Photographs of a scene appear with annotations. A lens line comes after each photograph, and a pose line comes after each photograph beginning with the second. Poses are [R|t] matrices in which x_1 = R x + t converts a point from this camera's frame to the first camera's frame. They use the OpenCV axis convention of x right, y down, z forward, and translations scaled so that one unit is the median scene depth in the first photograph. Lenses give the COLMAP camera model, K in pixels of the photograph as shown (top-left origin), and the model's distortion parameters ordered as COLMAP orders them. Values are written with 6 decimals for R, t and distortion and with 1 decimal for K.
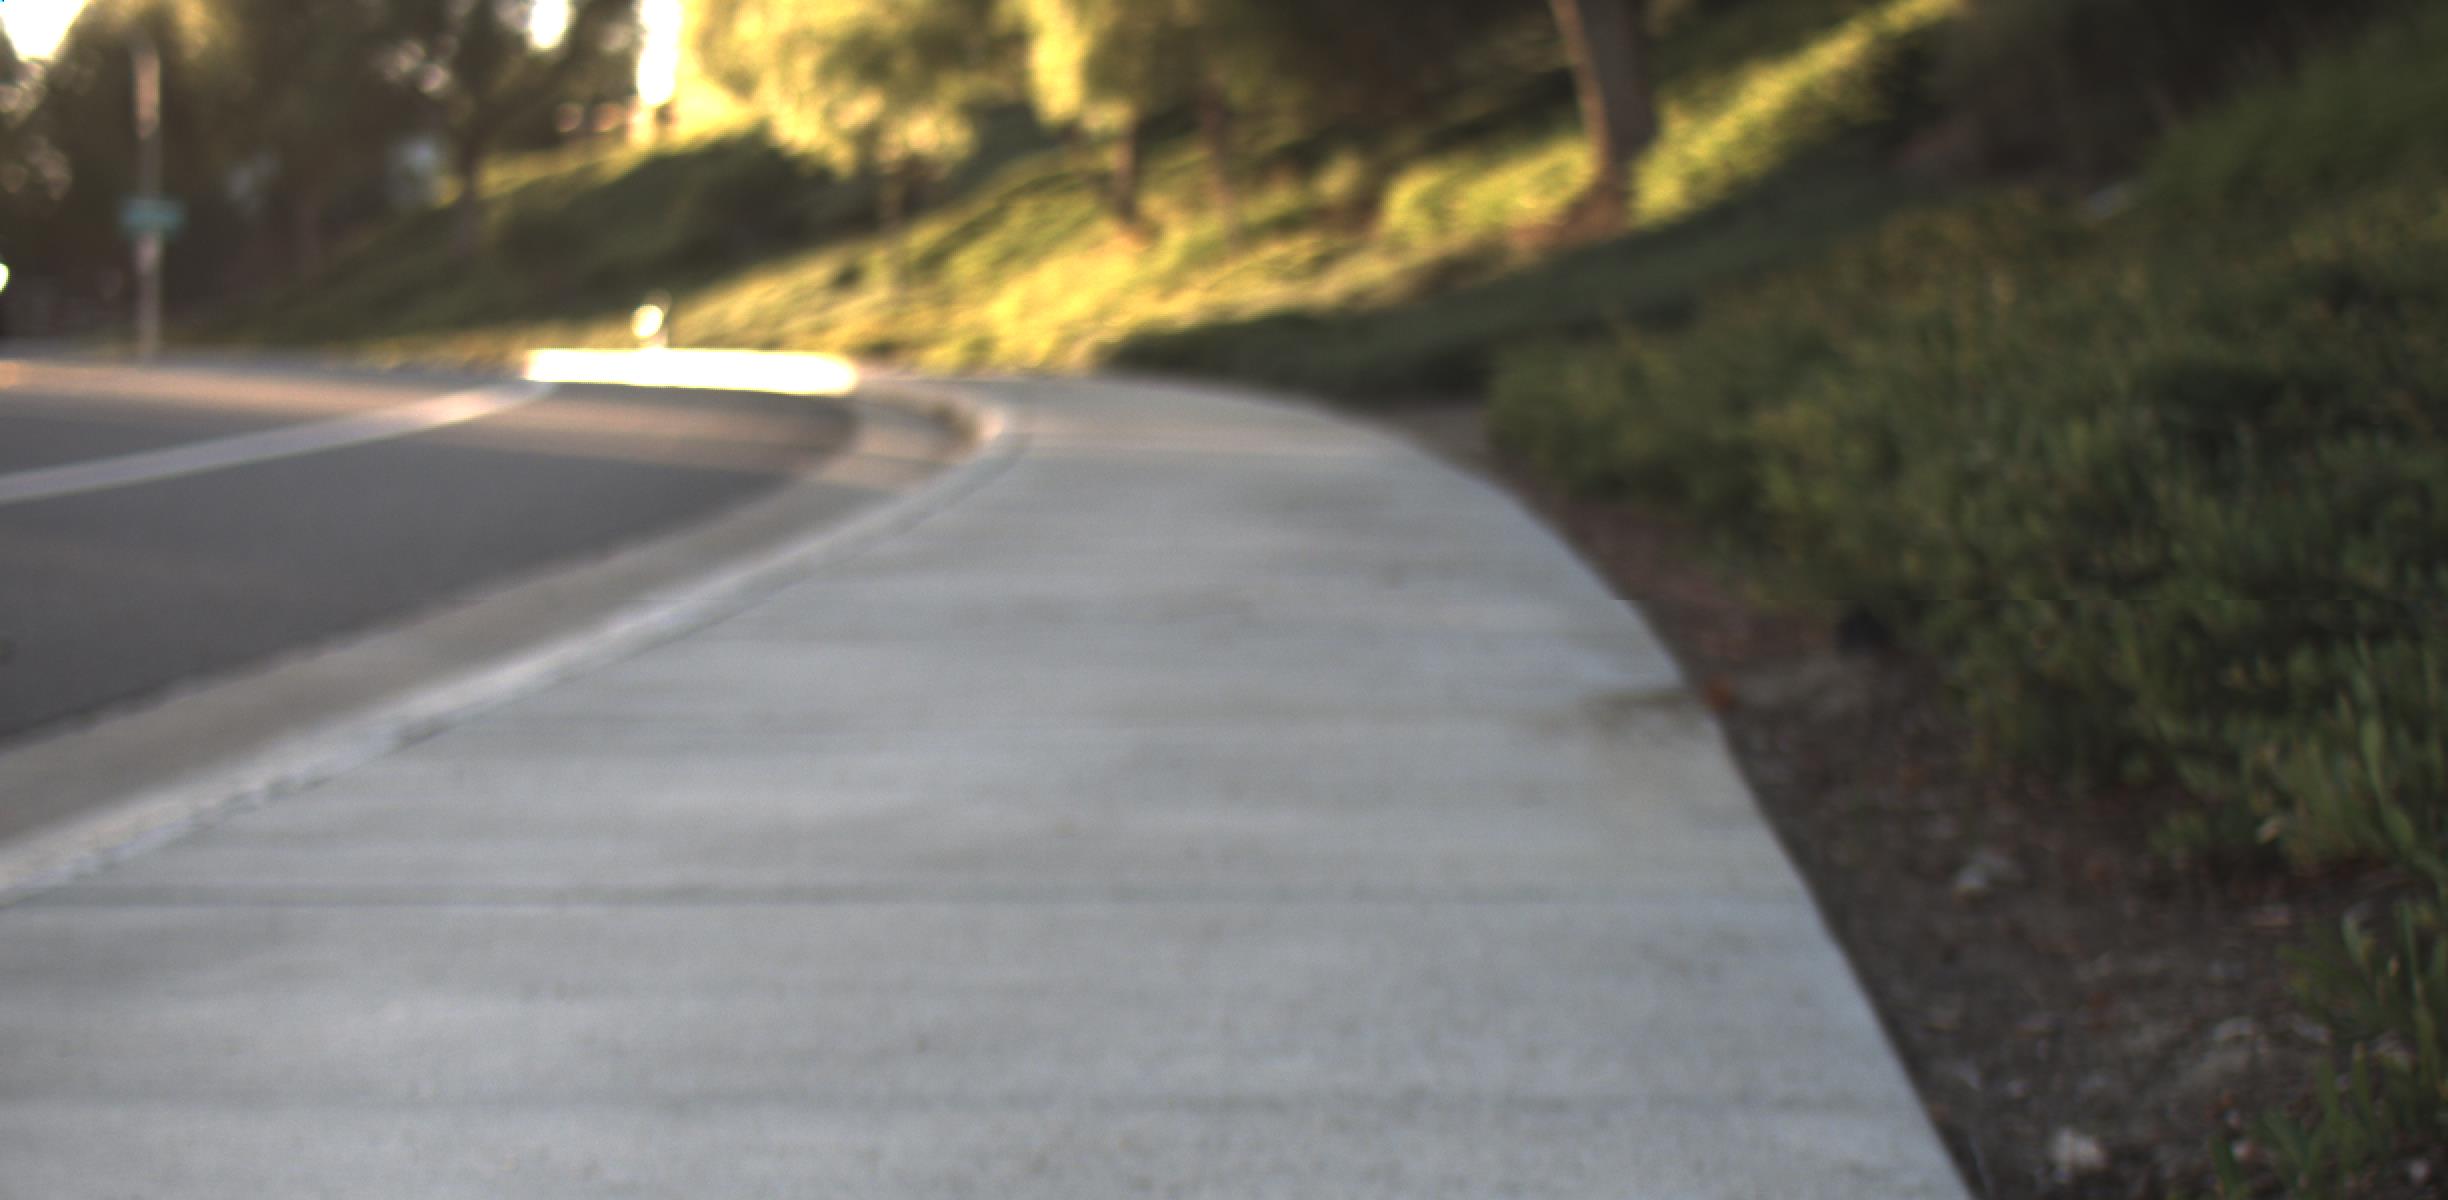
lens RADIAL K [[5616.5, 0, 1242.2], [0, 5616.5, 615.0], [0, 0, 1]] dist [0.163758, 0.000000]
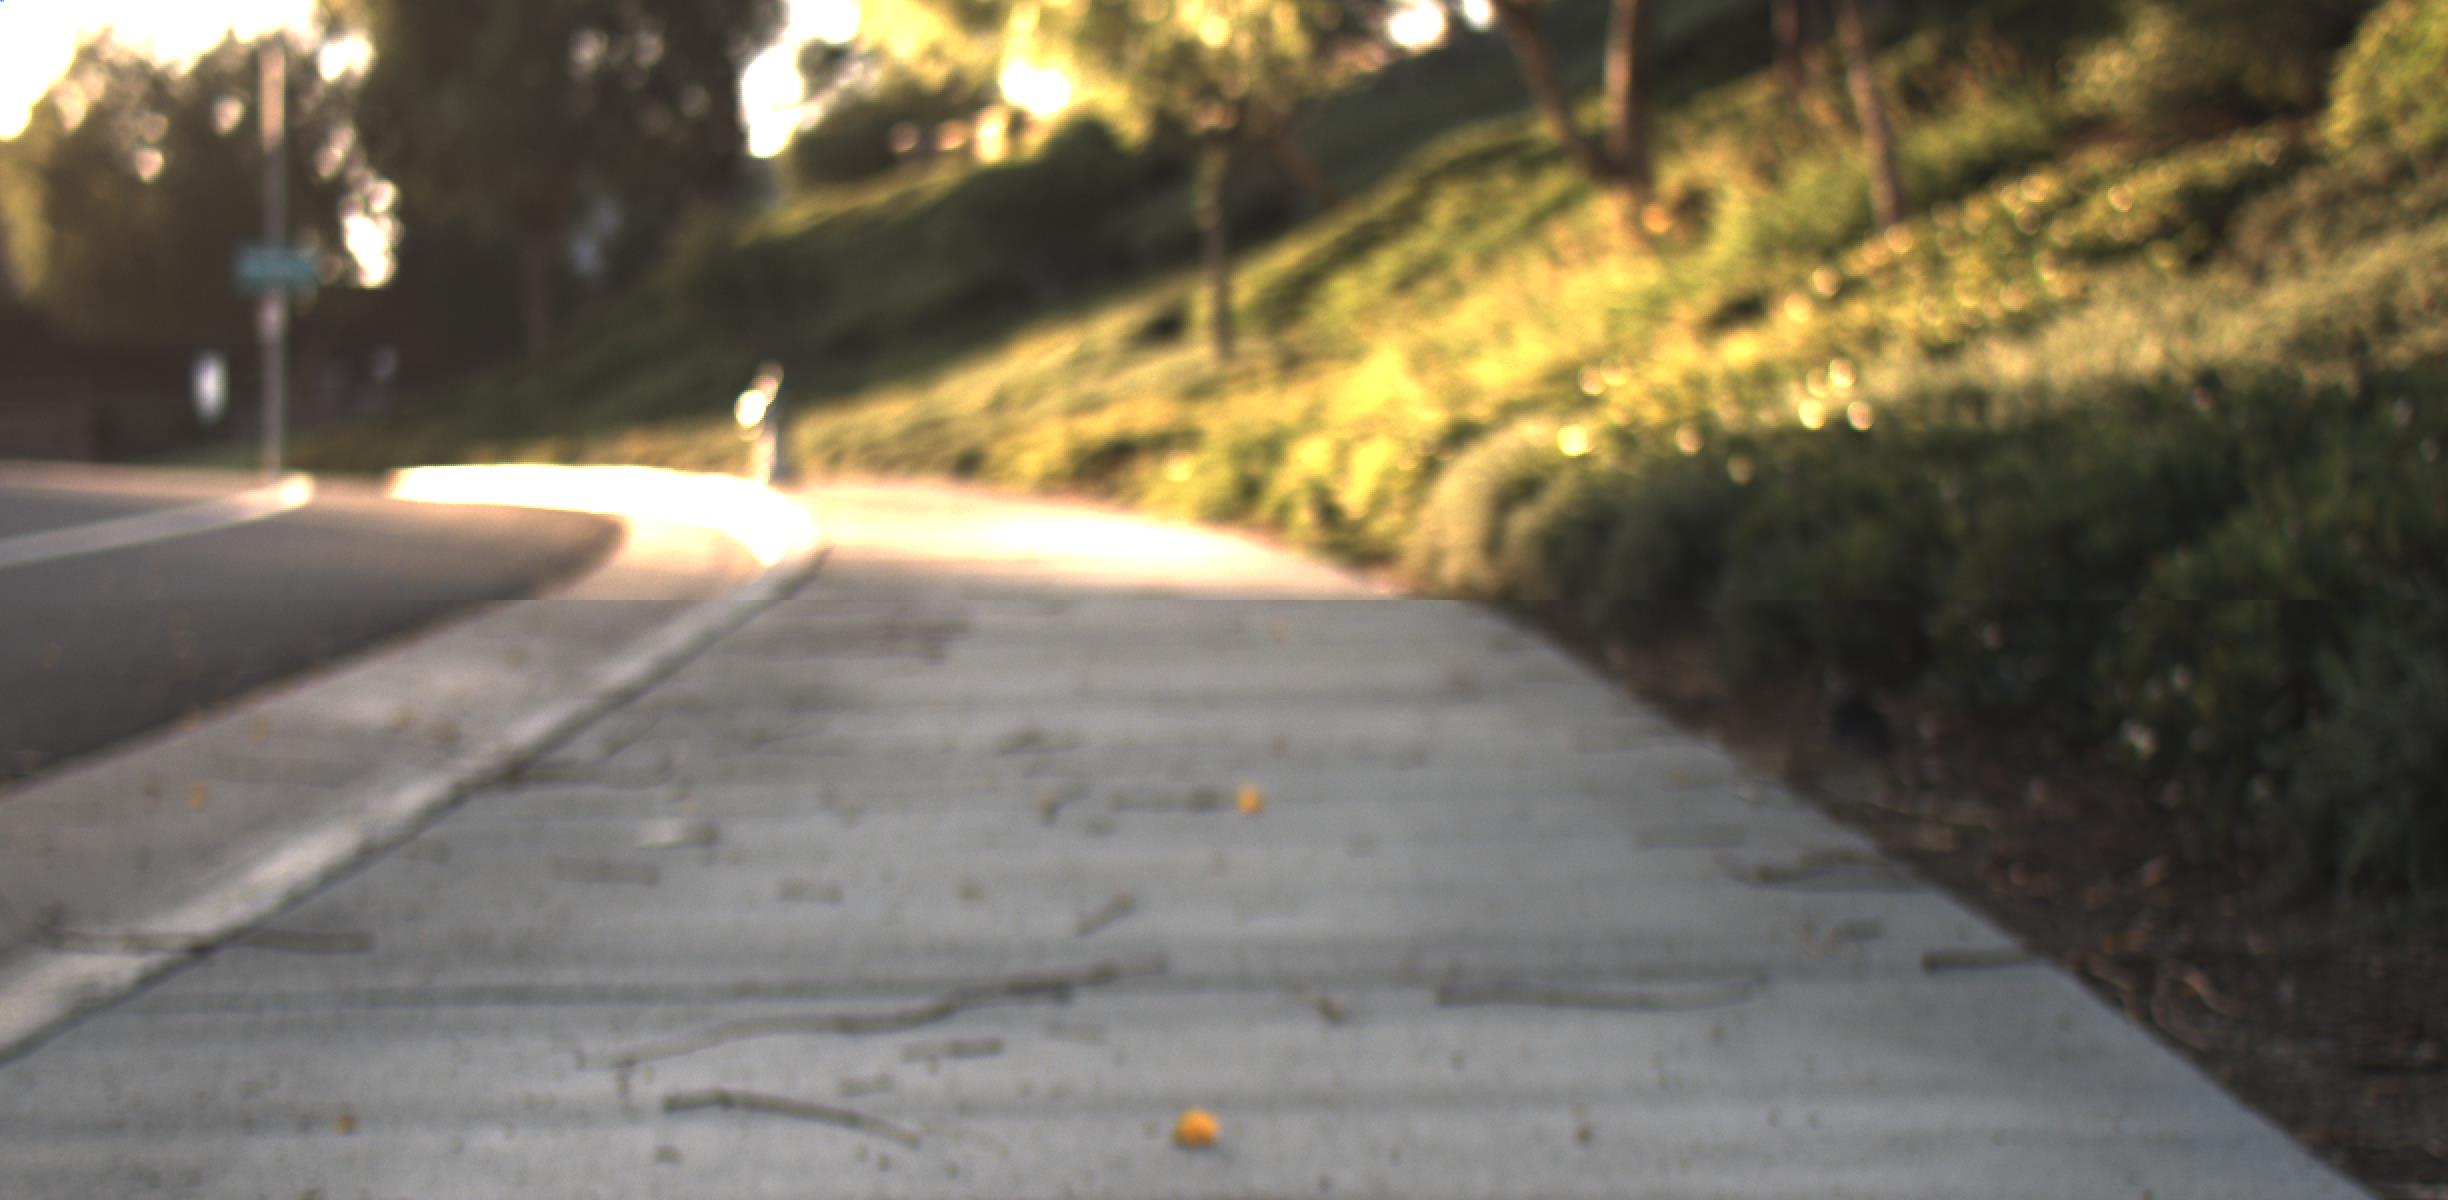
lens RADIAL K [[5616.5, 0, 1222.8], [0, 5616.5, 607.9], [0, 0, 1]] dist [0.163758, 0.000000]
pose [[0.995384, -0.009878, -0.095466, -0.010482], [0.008563, 0.999863, -0.014177, -0.029879], [0.095593, 0.013294, 0.995332, 0.556158]]
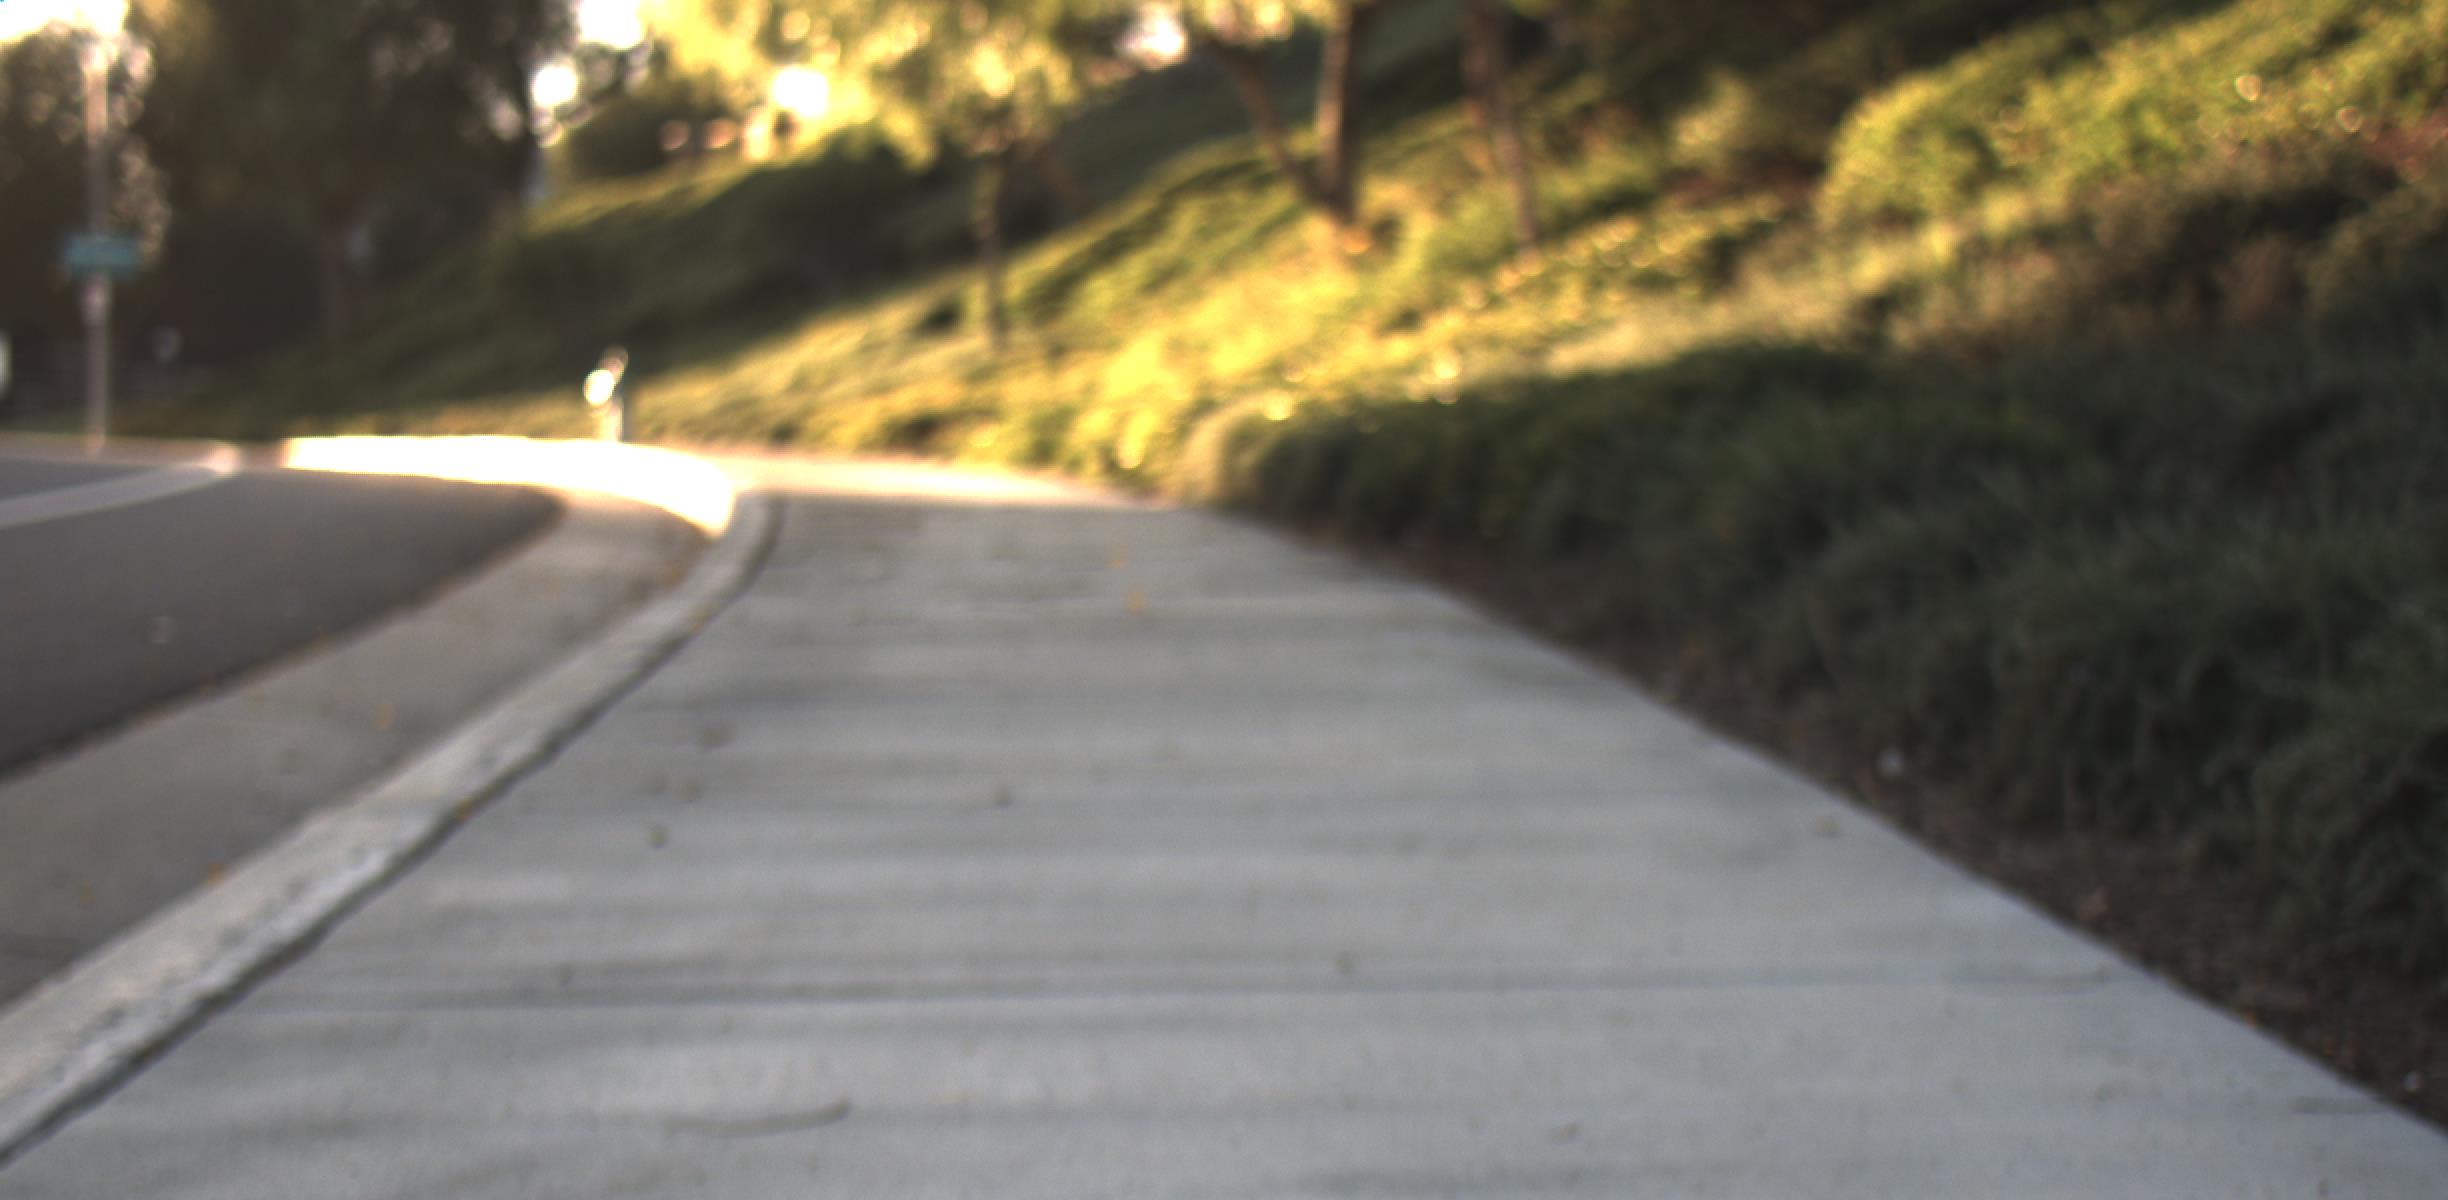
lens RADIAL K [[5616.5, 0, 1213.9], [0, 5616.5, 588.4], [0, 0, 1]] dist [0.163758, 0.000000]
pose [[0.998770, -0.005515, -0.049280, -0.004965], [0.004792, 0.999879, -0.014779, -0.023293], [0.049356, 0.014524, 0.998676, 0.434707]]
